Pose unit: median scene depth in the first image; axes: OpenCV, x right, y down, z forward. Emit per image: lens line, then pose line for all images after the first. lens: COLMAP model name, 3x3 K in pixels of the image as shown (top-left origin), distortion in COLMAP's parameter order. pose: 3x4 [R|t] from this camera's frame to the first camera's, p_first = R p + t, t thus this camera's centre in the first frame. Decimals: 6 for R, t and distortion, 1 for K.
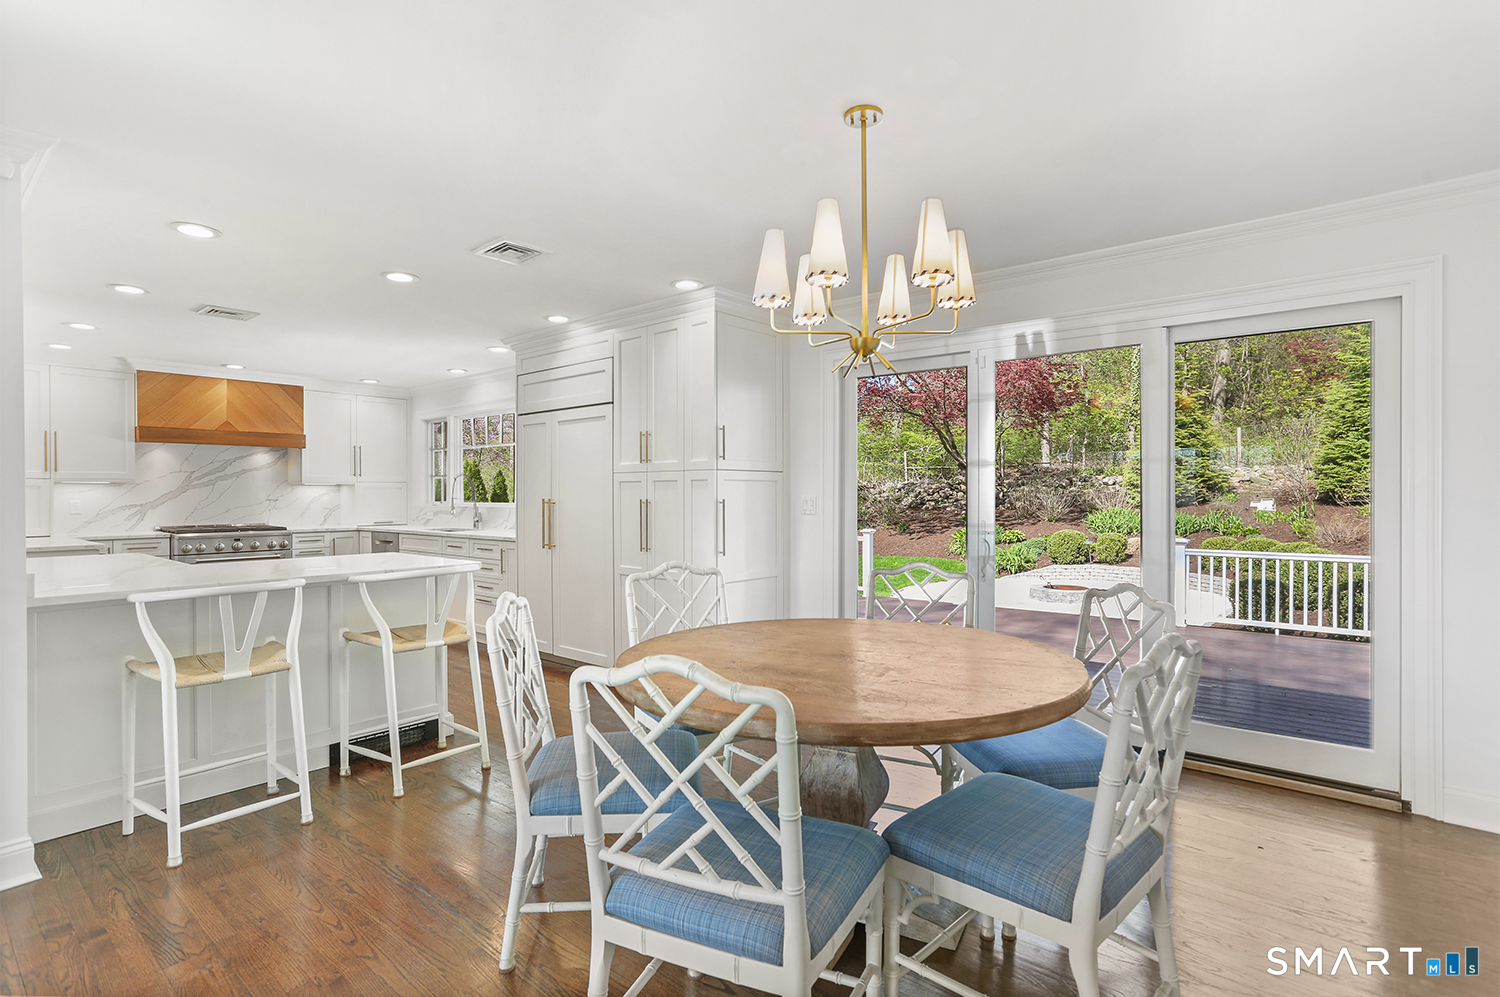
lens RADIAL K [[729.8, 0, 750.8], [0, 729.8, 493.3], [0, 0, 1]] dist [-0.054307, 0.037597]
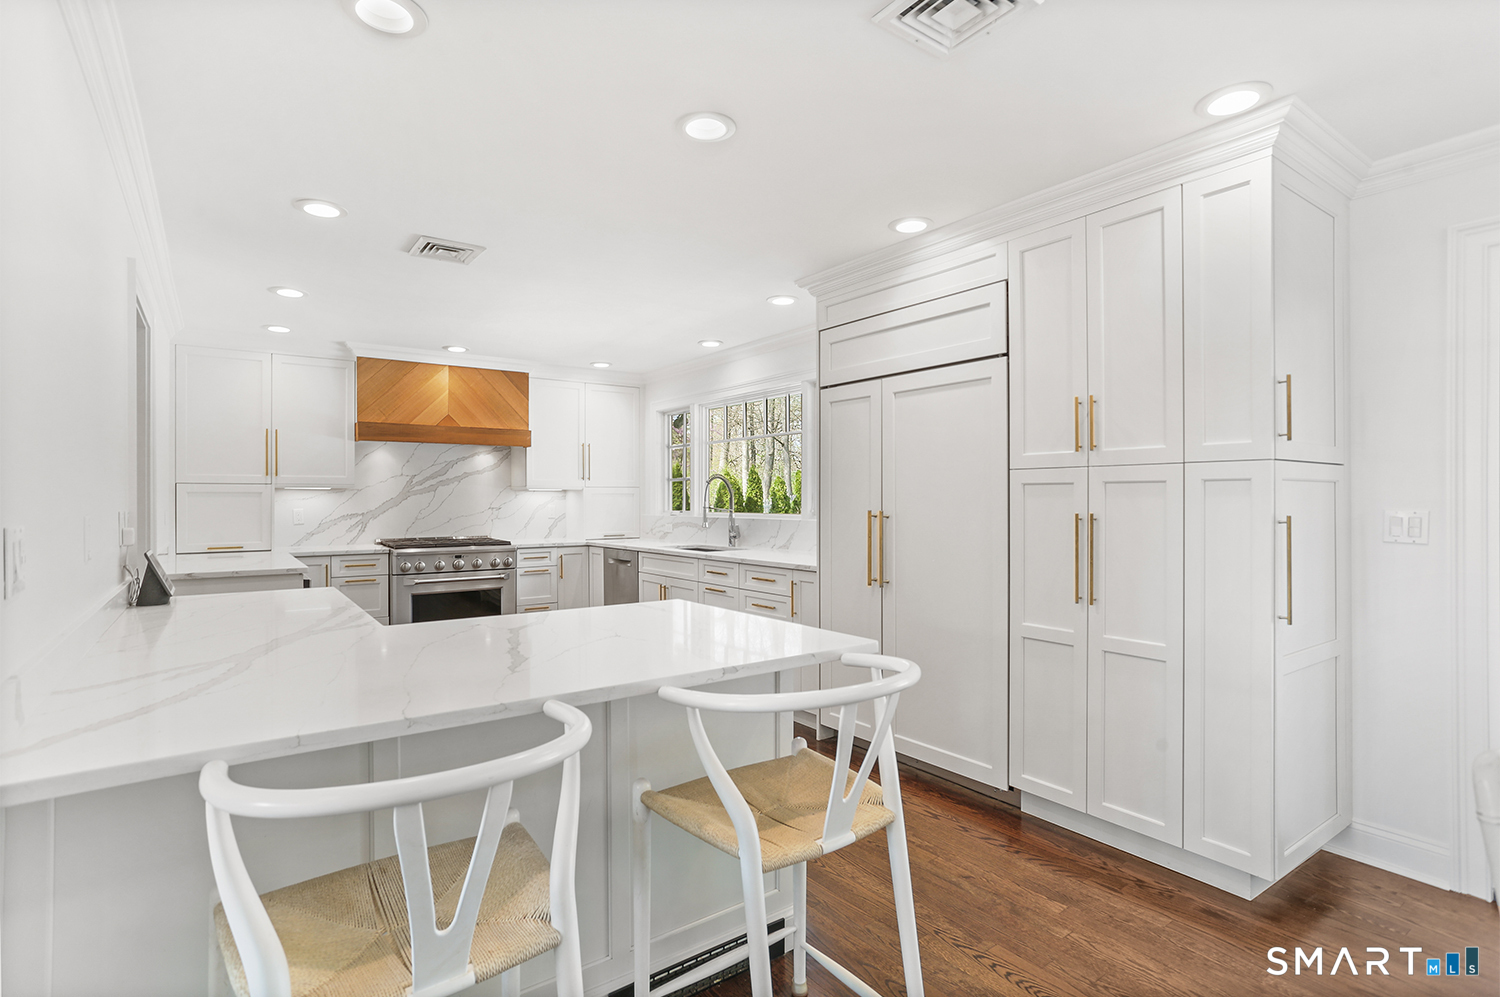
lens RADIAL K [[729.8, 0, 750.8], [0, 729.8, 493.3], [0, 0, 1]] dist [-0.054307, 0.037597]
pose [[0.970977, -0.001829, -0.239166, -0.180809], [0.000192, 0.999976, -0.006871, -0.002832], [0.239173, 0.006626, 0.970954, 0.257485]]
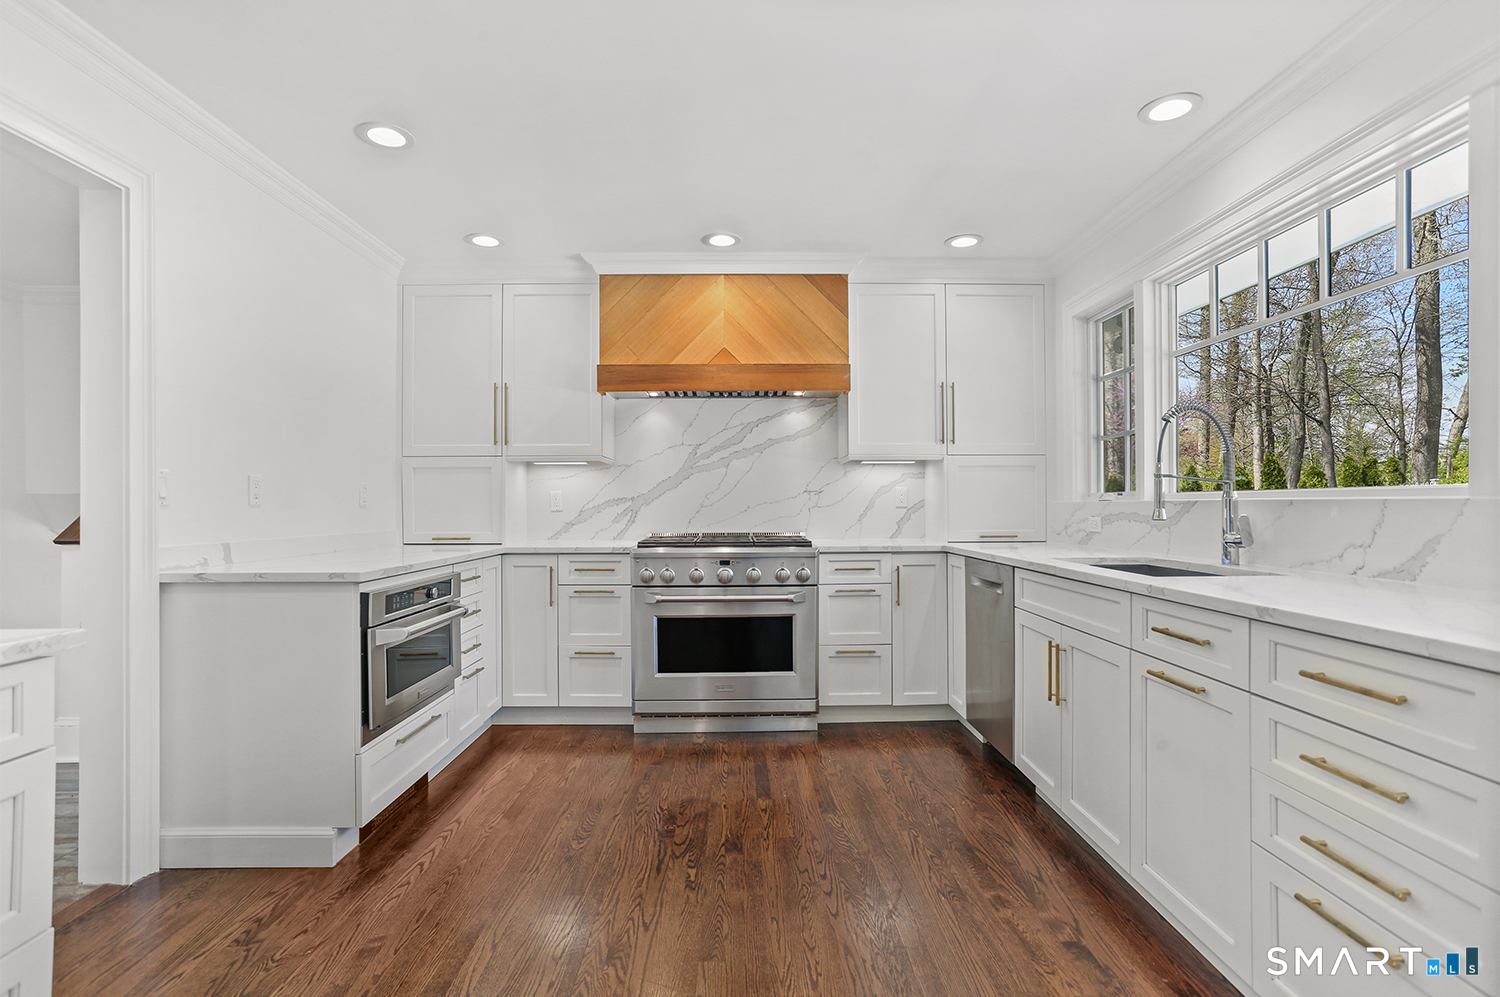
lens RADIAL K [[744.0, 0, 750.0], [0, 744.0, 498.5], [0, 0, 1]] dist [-0.057028, 0.050725]
pose [[0.655858, -0.006408, -0.754857, -0.279585], [0.003683, 0.999979, -0.005289, 0.019463], [0.754876, 0.000688, 0.655868, 0.631998]]
